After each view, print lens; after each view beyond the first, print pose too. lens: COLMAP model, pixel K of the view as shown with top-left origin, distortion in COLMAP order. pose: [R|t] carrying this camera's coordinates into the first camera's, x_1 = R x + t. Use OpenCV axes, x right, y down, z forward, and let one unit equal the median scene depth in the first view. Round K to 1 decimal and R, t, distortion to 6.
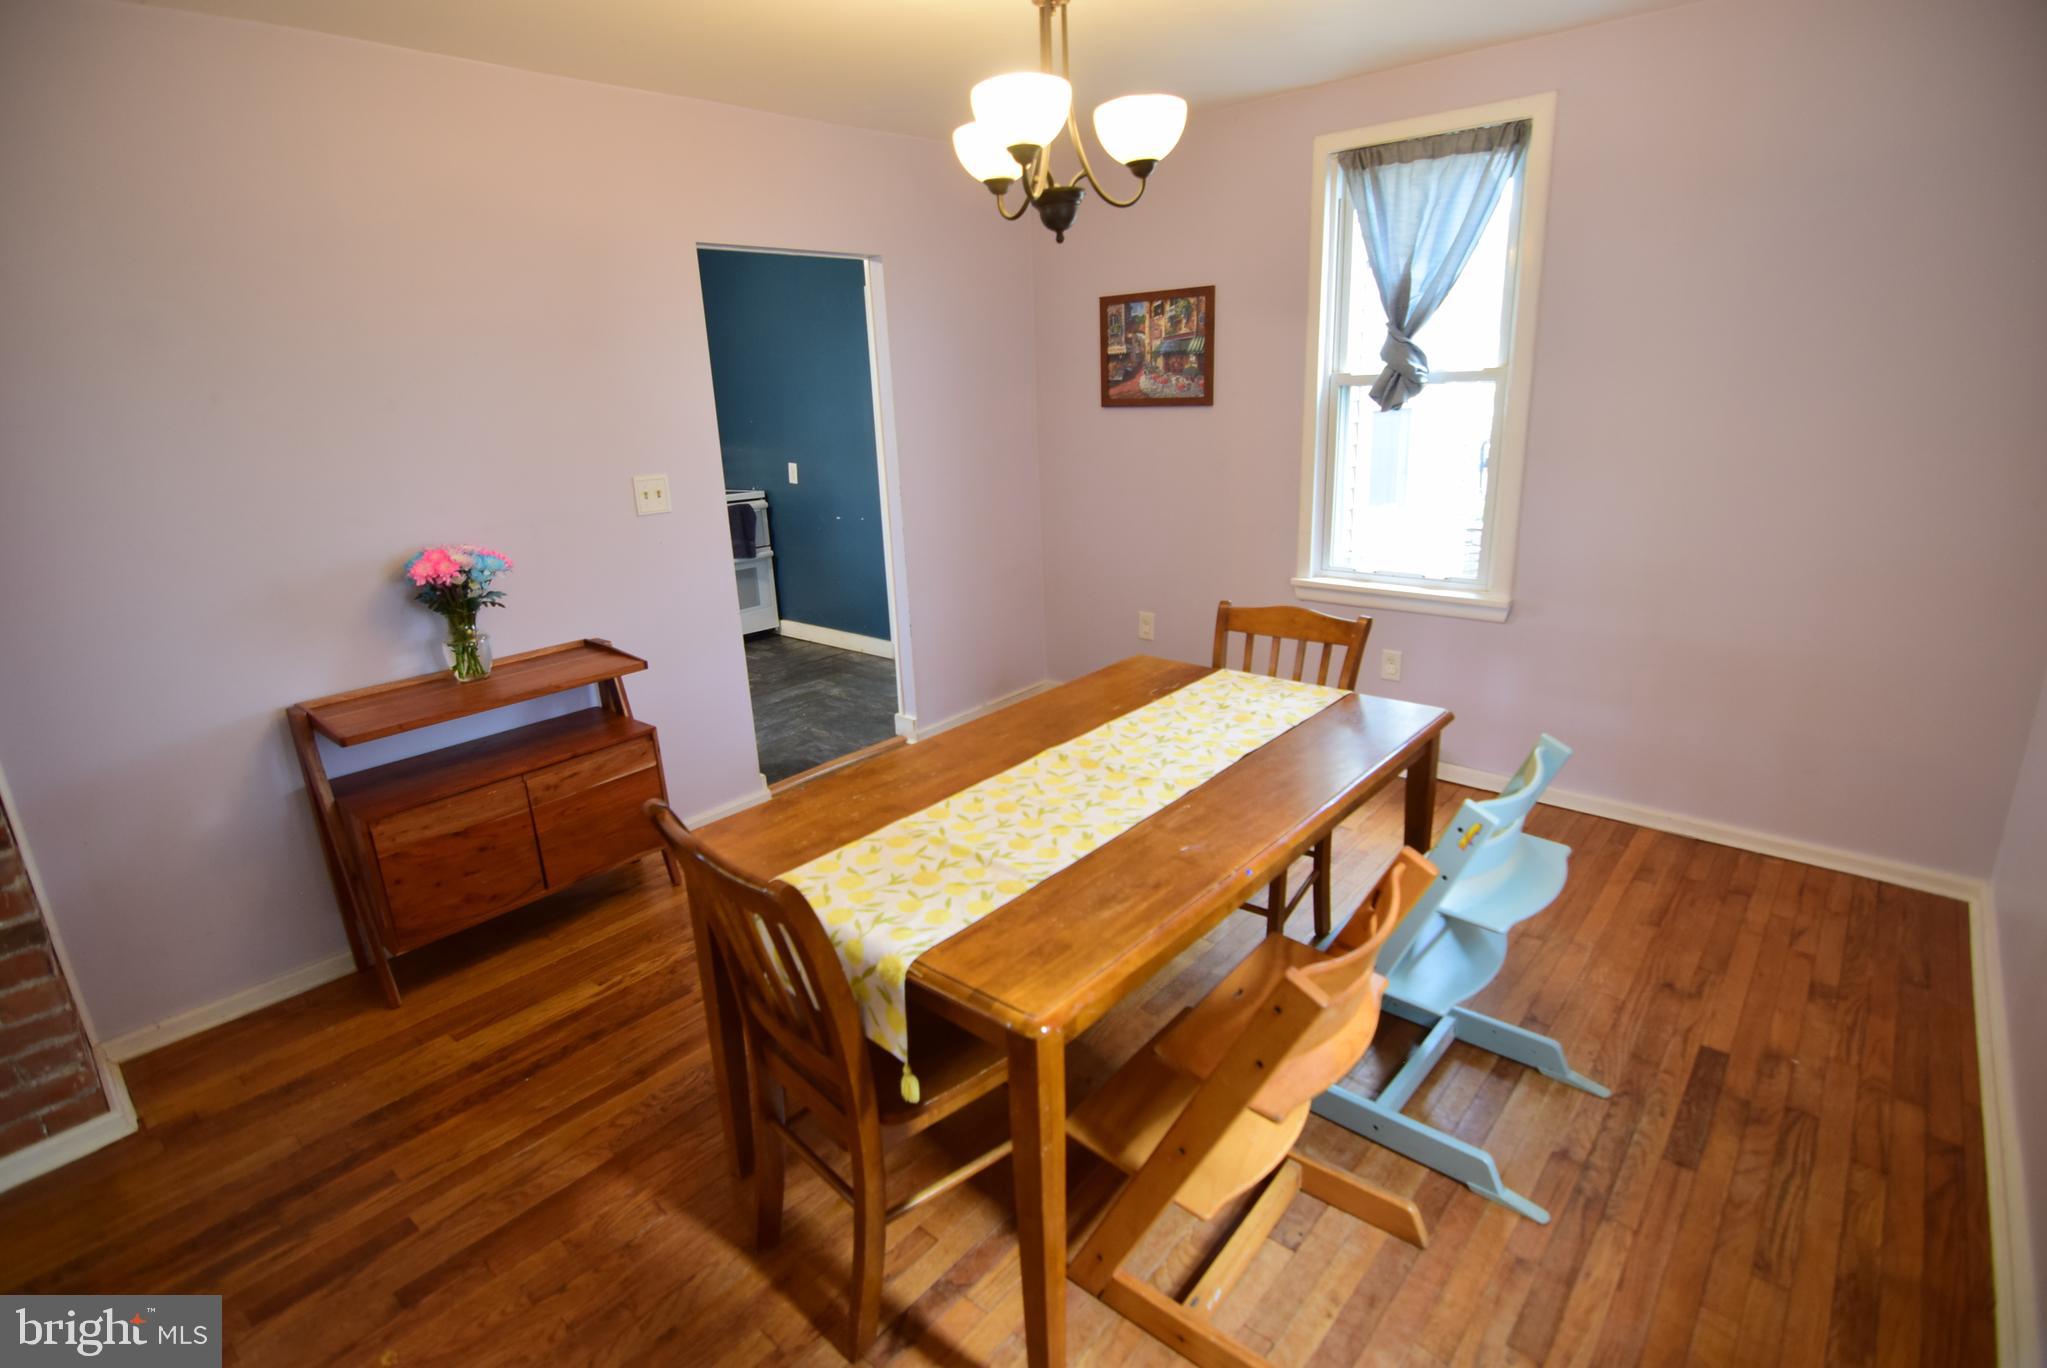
lens RADIAL K [[990.6, 0, 1018.3], [0, 990.6, 686.0], [0, 0, 1]] dist [-0.007419, -0.009722]
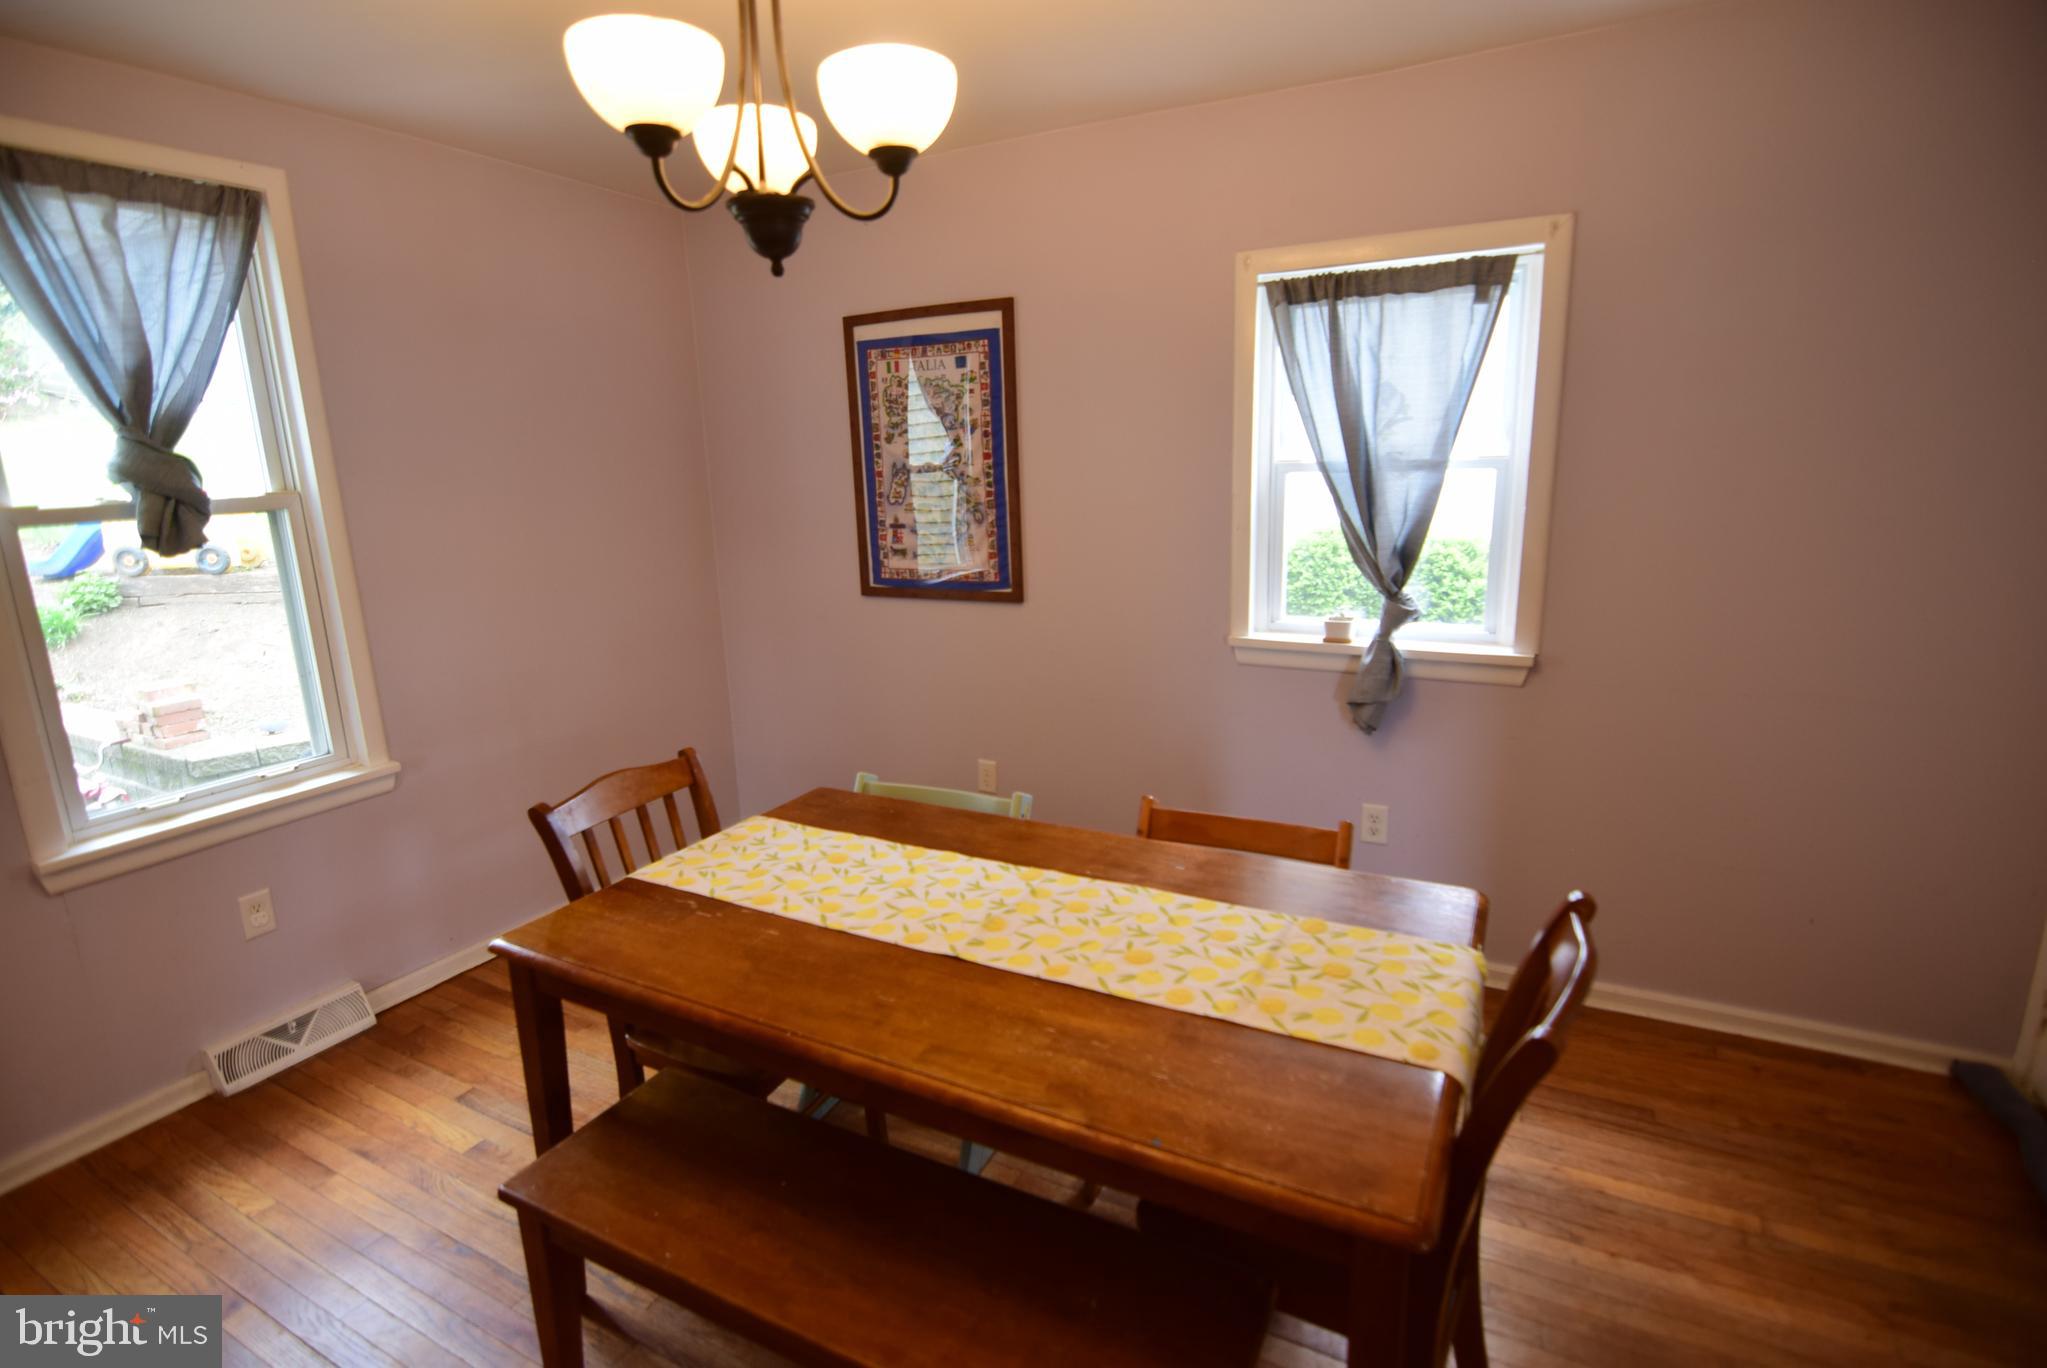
lens RADIAL K [[990.6, 0, 1021.4], [0, 990.6, 684.6], [0, 0, 1]] dist [-0.007419, -0.009722]
pose [[-0.234281, -0.173313, 0.956596, -0.405358], [0.324314, 0.913681, 0.244966, -0.175952], [-0.916478, 0.367628, -0.157850, 0.614424]]
